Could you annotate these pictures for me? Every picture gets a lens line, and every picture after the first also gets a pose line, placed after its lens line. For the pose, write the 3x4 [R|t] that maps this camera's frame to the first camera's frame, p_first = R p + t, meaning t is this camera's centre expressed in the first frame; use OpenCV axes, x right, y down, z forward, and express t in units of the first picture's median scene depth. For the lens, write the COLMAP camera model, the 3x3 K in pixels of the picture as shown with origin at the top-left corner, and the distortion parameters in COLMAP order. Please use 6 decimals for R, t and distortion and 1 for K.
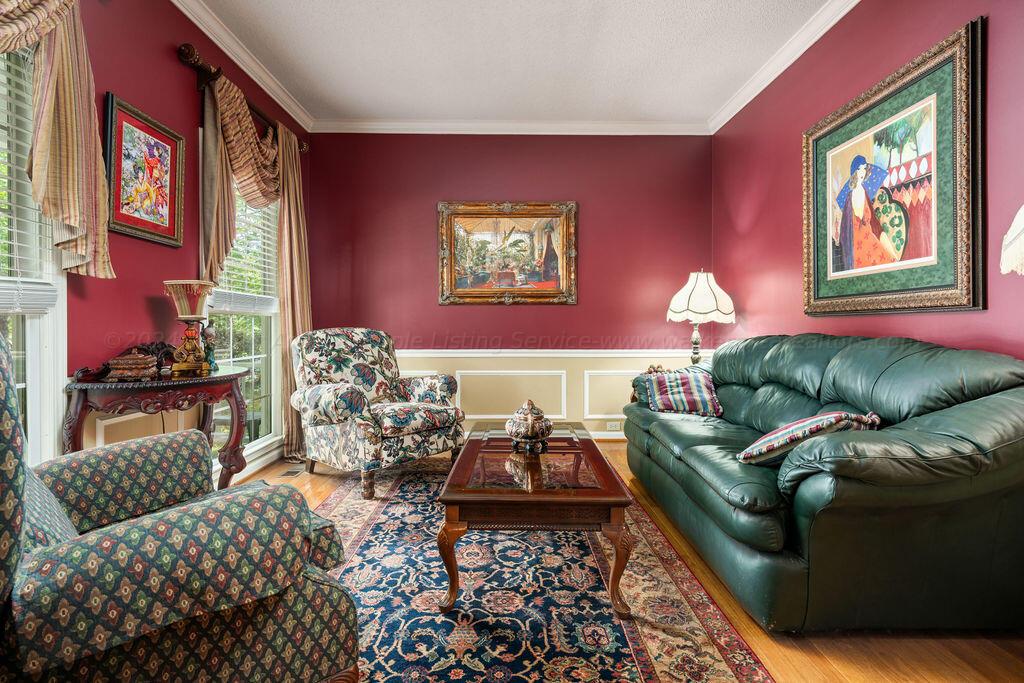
lens RADIAL K [[492.3, 0, 510.1], [0, 492.3, 331.0], [0, 0, 1]] dist [-0.003241, -0.000522]
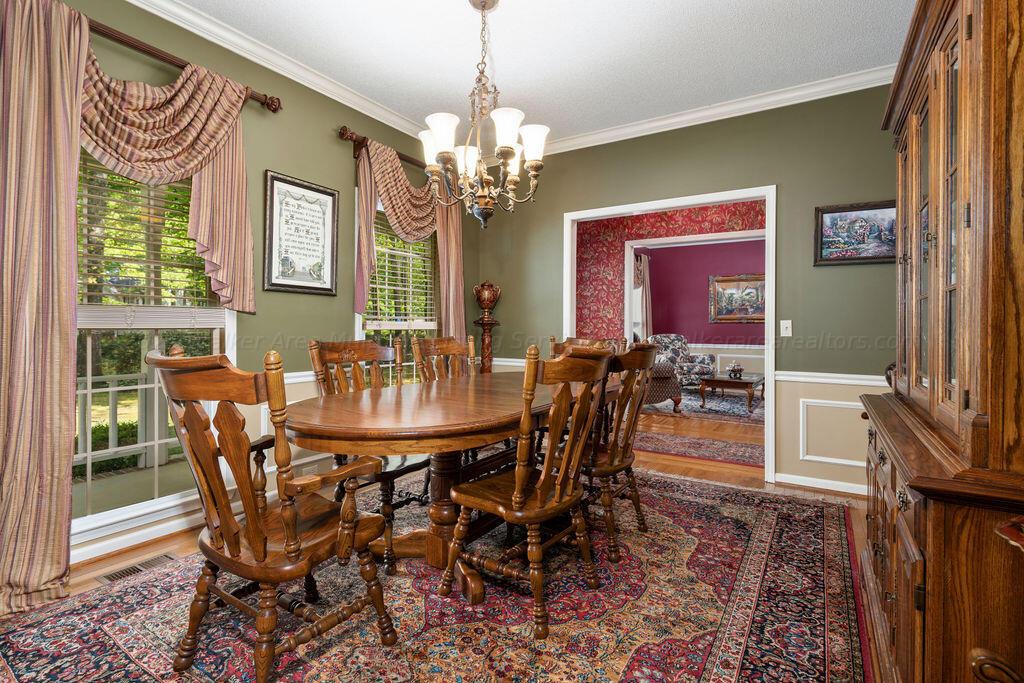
lens RADIAL K [[492.3, 0, 503.6], [0, 492.3, 320.7], [0, 0, 1]] dist [-0.003241, -0.000522]
pose [[0.837491, -0.002425, -0.546446, 0.289531], [-0.011867, 0.999674, -0.022625, -0.006686], [0.546322, 0.025433, 0.837189, -1.337090]]
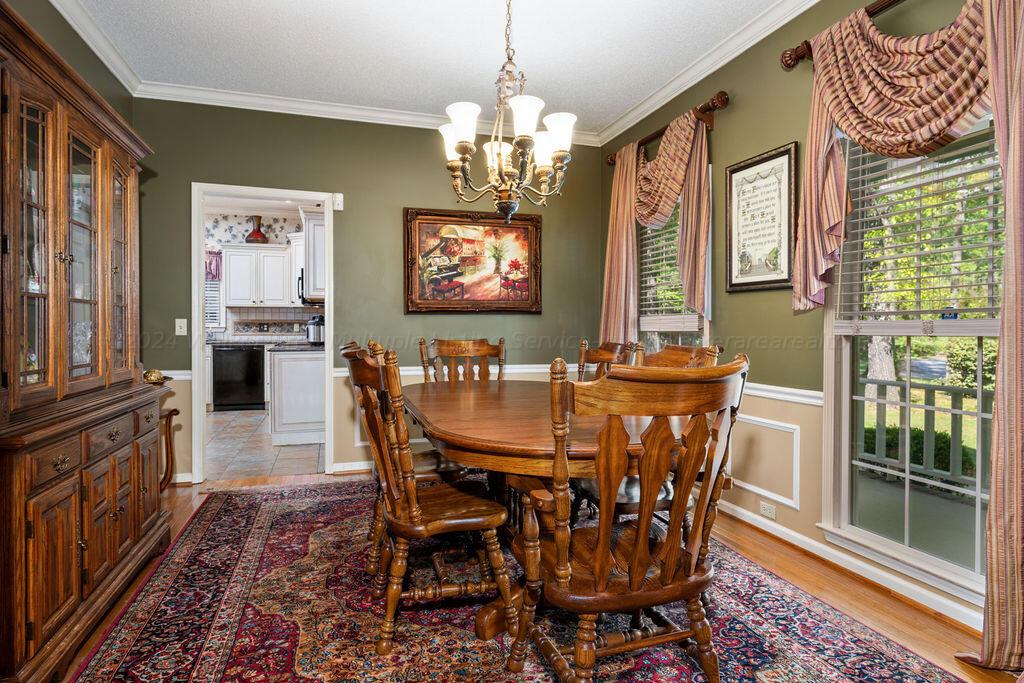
lens RADIAL K [[571.4, 0, 513.1], [0, 571.4, 331.2], [0, 0, 1]] dist [-0.004926, -0.001500]
pose [[-0.954092, -0.002573, -0.299501, -0.446848], [-0.009471, 0.999722, 0.021583, -0.083643], [0.299363, 0.023428, -0.953852, 3.798590]]
